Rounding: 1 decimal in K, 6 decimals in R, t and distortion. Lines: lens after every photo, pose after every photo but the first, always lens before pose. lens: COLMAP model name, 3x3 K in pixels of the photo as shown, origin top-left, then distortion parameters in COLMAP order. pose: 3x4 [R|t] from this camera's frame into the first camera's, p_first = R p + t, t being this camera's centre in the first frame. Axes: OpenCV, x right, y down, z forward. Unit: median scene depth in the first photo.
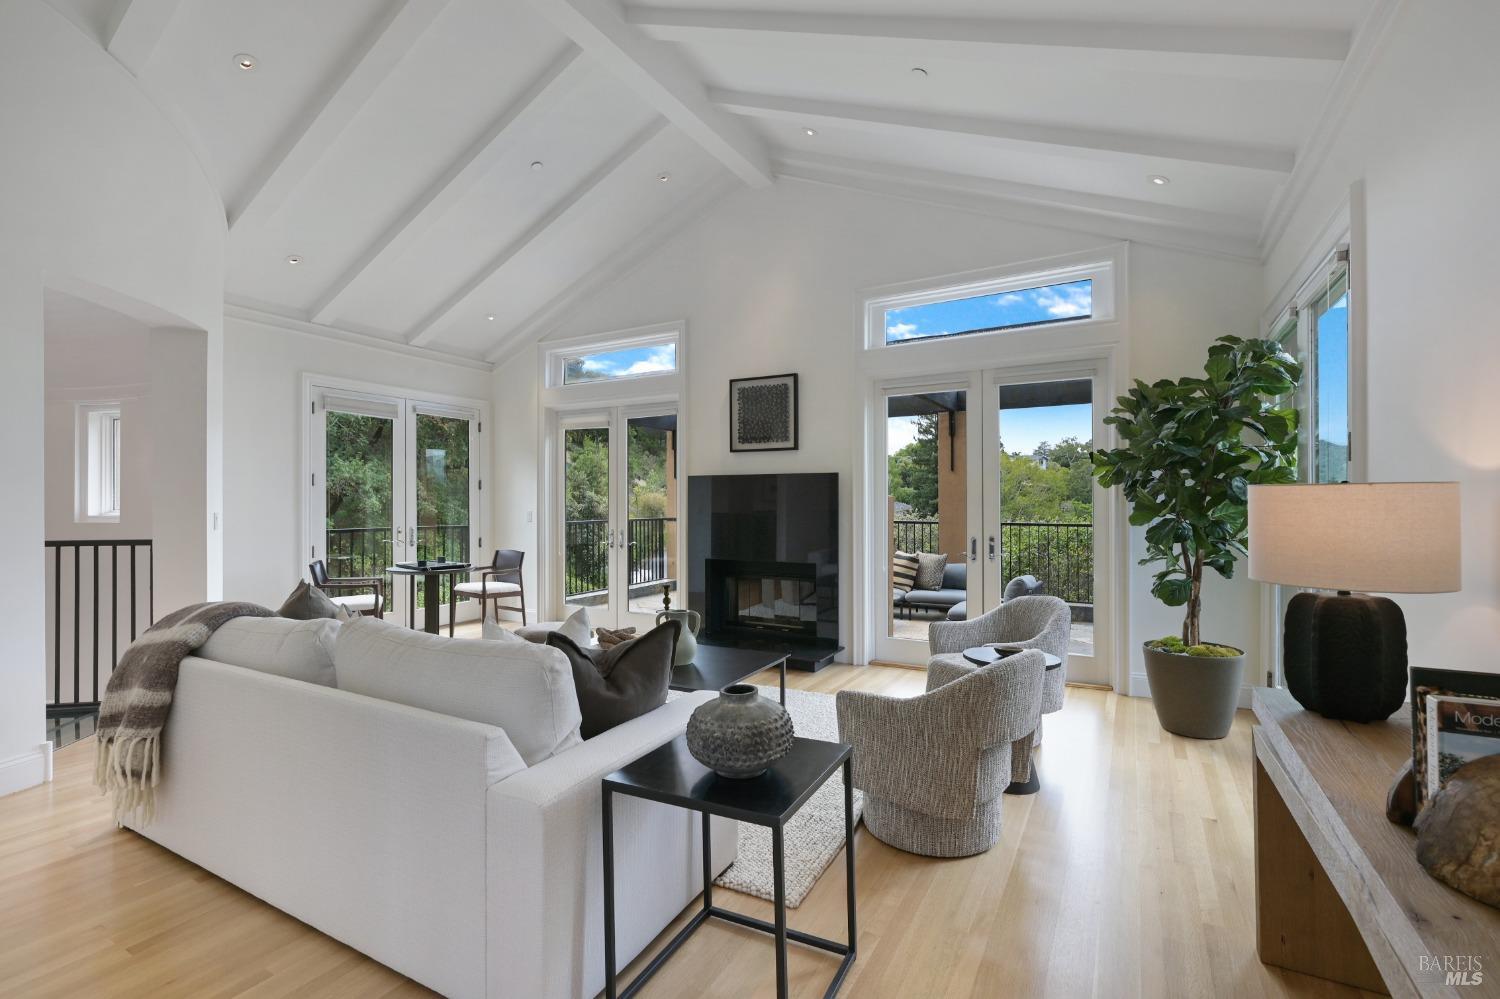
lens RADIAL K [[648.3, 0, 749.8], [0, 648.3, 498.4], [0, 0, 1]] dist [0.002550, 0.000192]
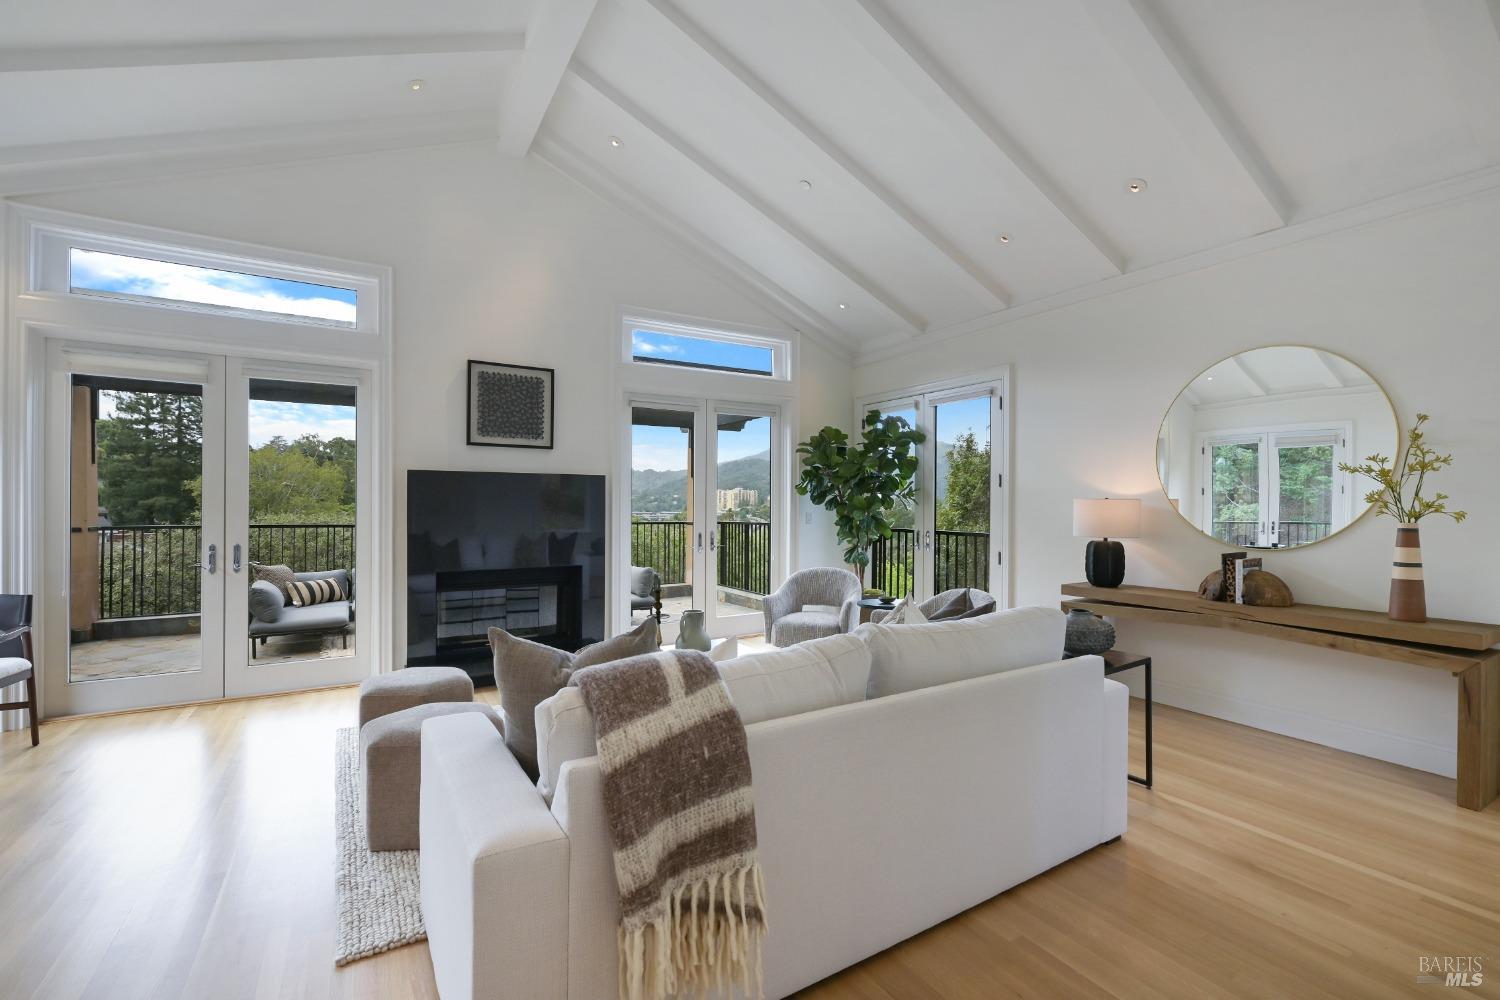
lens RADIAL K [[648.3, 0, 746.0], [0, 648.3, 498.6], [0, 0, 1]] dist [0.002550, 0.000192]
pose [[0.509615, 0.009845, 0.860346, -0.600707], [-0.007858, 0.999946, -0.006788, 0.002138], [-0.860367, -0.003302, 0.509665, 0.264682]]
